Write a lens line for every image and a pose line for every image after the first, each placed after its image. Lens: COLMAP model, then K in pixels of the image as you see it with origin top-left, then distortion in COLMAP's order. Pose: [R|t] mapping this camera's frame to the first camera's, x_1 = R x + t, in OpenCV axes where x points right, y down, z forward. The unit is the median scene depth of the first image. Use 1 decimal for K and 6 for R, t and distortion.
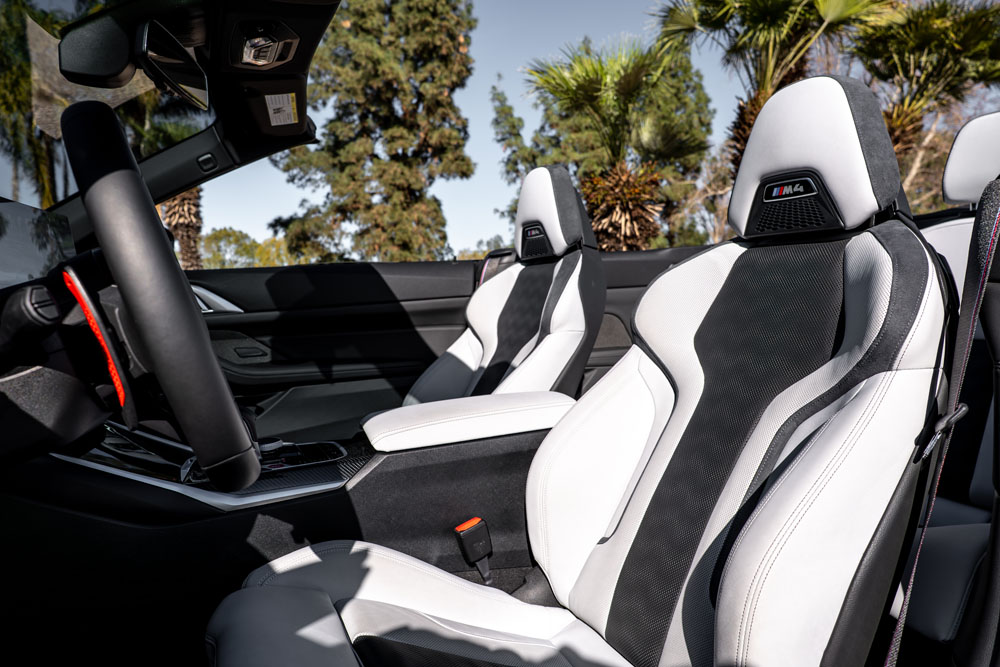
lens RADIAL K [[662.7, 0, 500.0], [0, 662.7, 333.5], [0, 0, 1]] dist [-0.019736, 0.002859]
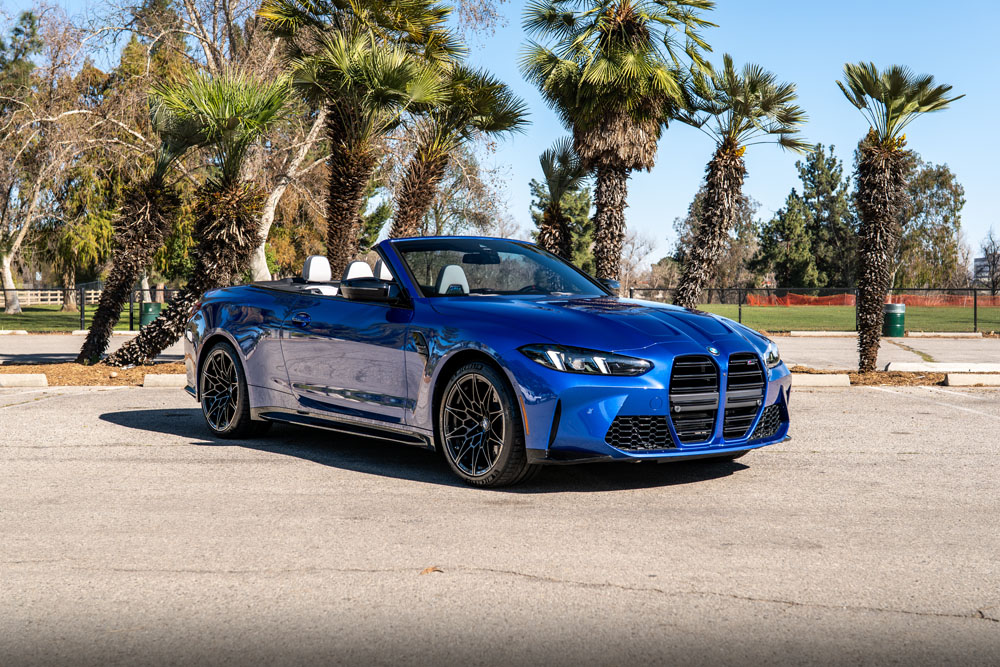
lens RADIAL K [[1402.0, 0, 500.0], [0, 1402.0, 333.5], [0, 0, 1]] dist [0.012694, 0.001201]
pose [[0.744258, -0.013287, 0.667760, -1.032740], [0.029624, 0.999475, -0.013130, 0.038974], [-0.667234, 0.029554, 0.744261, -0.998589]]
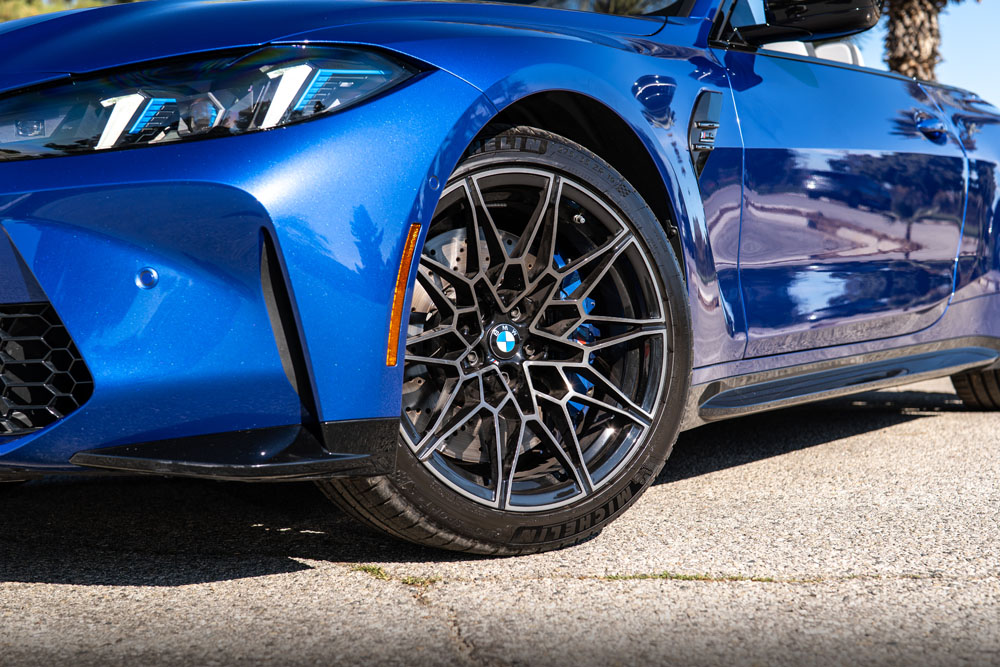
lens RADIAL K [[1402.0, 0, 500.0], [0, 1402.0, 333.5], [0, 0, 1]] dist [0.012694, 0.001201]
pose [[0.860180, -0.037243, 0.508630, -0.353534], [0.059844, 0.997811, -0.028145, 0.085959], [-0.506468, 0.054648, 0.860525, -0.315575]]
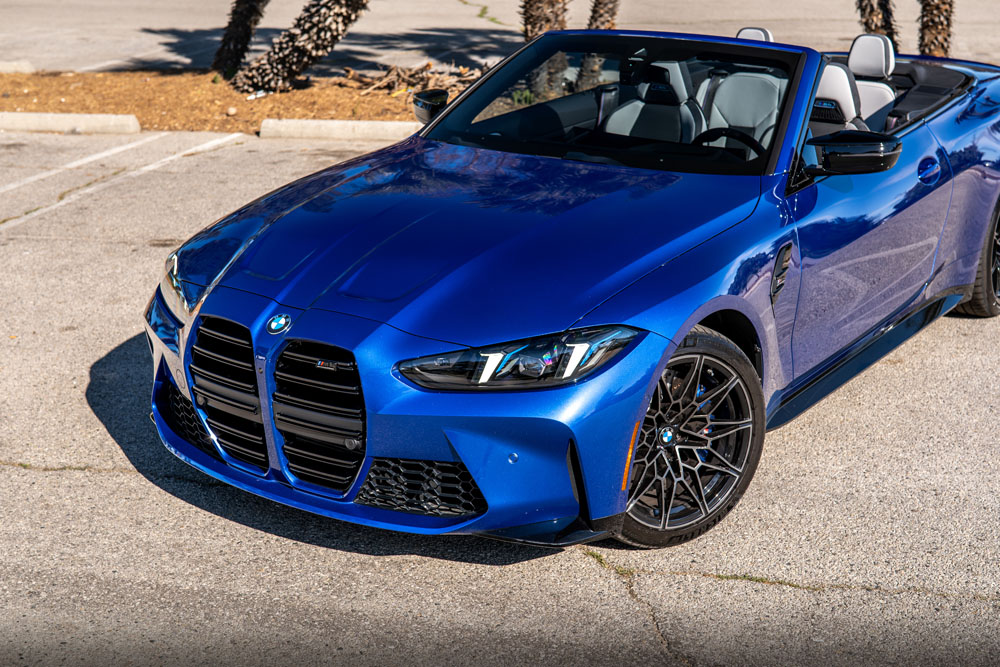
lens RADIAL K [[1402.0, 0, 500.0], [0, 1402.0, 333.5], [0, 0, 1]] dist [0.012694, 0.001201]
pose [[0.865756, -0.152737, 0.476589, -0.526873], [0.028147, 0.965644, 0.258339, -0.115474], [-0.499674, -0.210245, 0.840311, -0.496003]]
